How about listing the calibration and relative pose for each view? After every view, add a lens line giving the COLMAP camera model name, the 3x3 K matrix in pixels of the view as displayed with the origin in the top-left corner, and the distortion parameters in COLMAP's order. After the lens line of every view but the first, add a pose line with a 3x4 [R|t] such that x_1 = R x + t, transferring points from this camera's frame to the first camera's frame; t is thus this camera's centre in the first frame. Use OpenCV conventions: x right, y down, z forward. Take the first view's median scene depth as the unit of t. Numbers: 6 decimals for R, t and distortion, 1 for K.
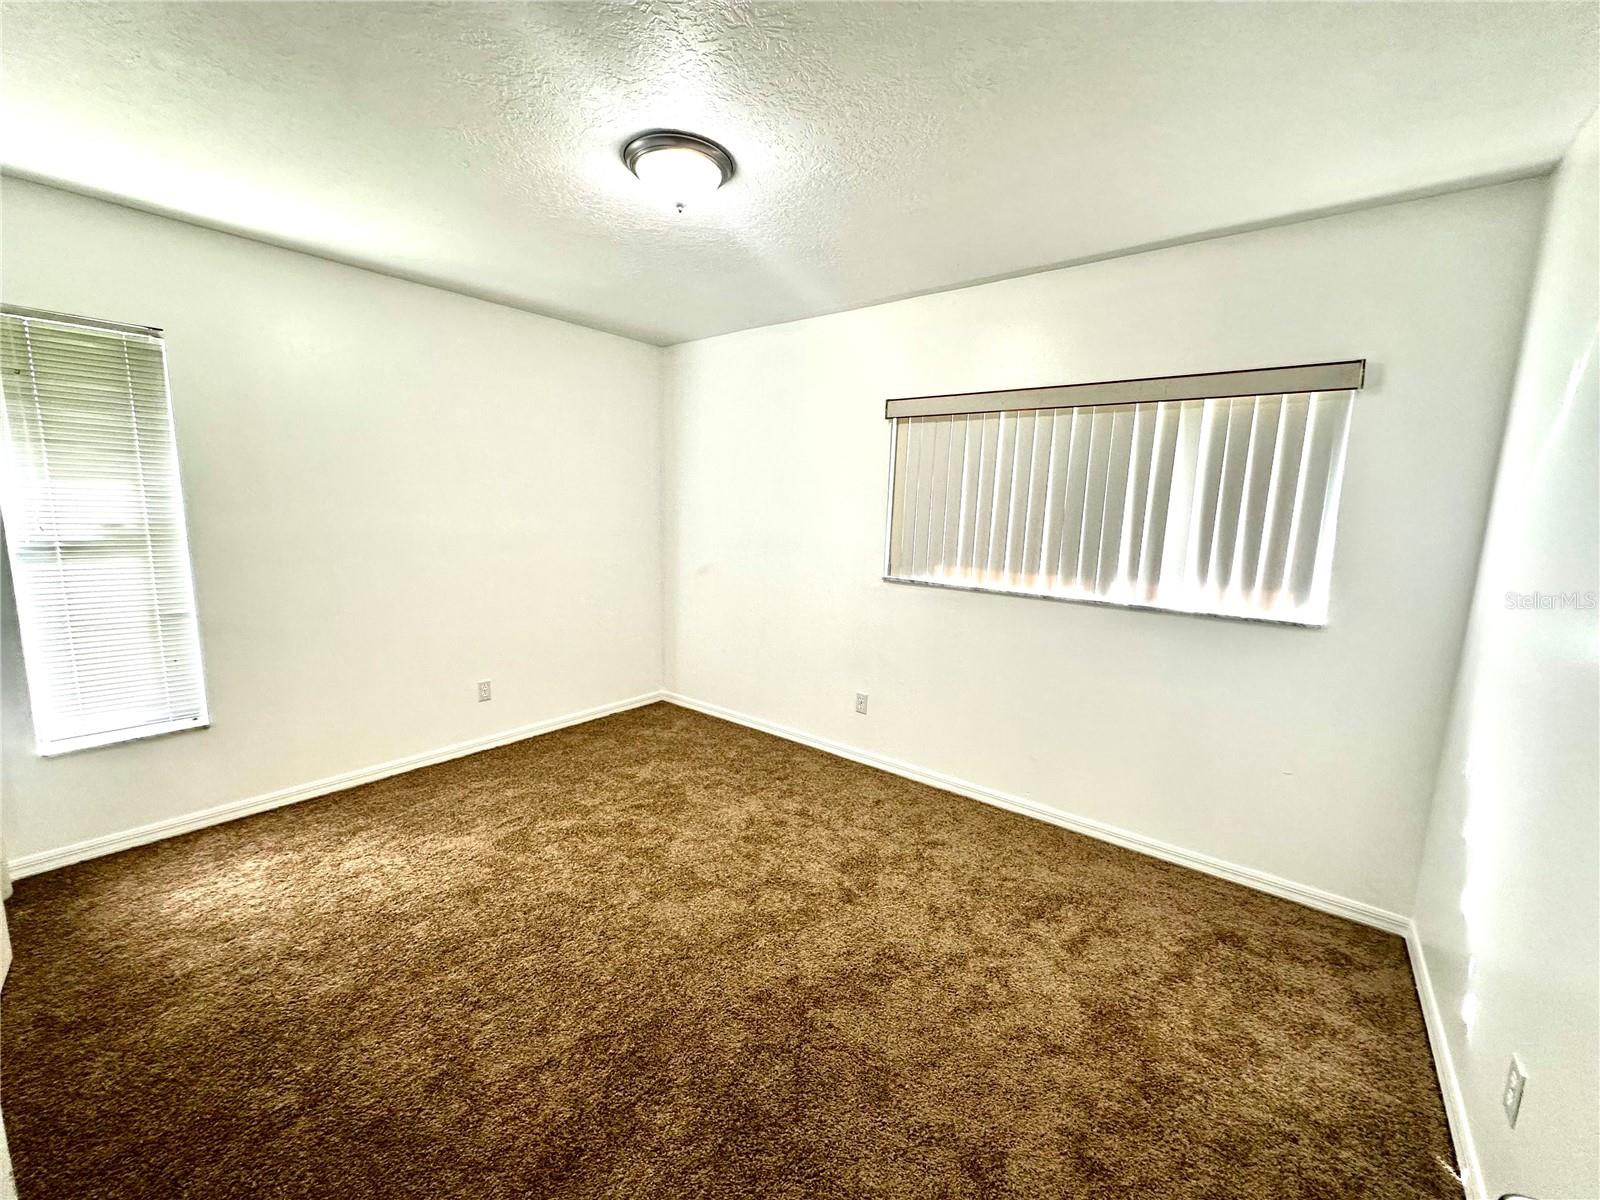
lens RADIAL K [[636.3, 0, 800.3], [0, 636.3, 605.2], [0, 0, 1]] dist [-0.004731, 0.001270]
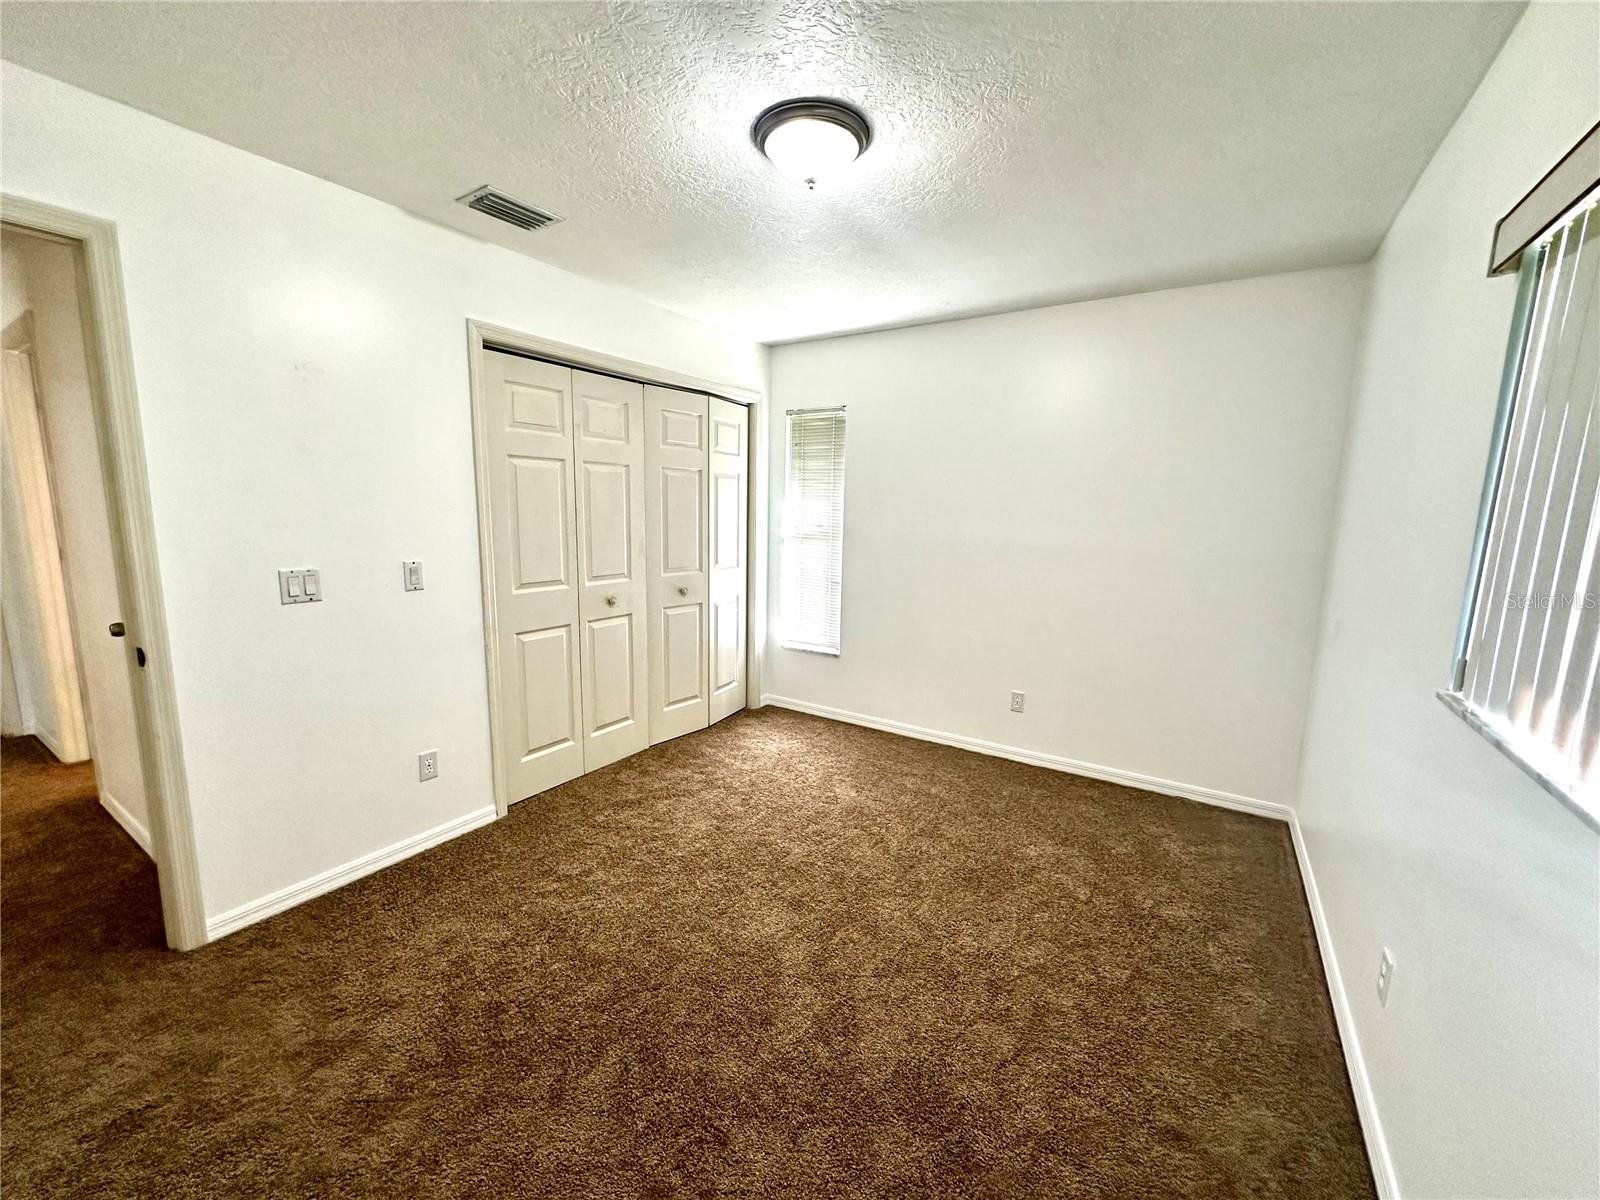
lens RADIAL K [[636.3, 0, 792.6], [0, 636.3, 603.2], [0, 0, 1]] dist [-0.004731, 0.001270]
pose [[0.095241, 0.132368, -0.986614, 0.498984], [-0.168912, 0.978896, 0.115027, -0.083126], [0.981019, 0.155695, 0.115590, 0.588947]]
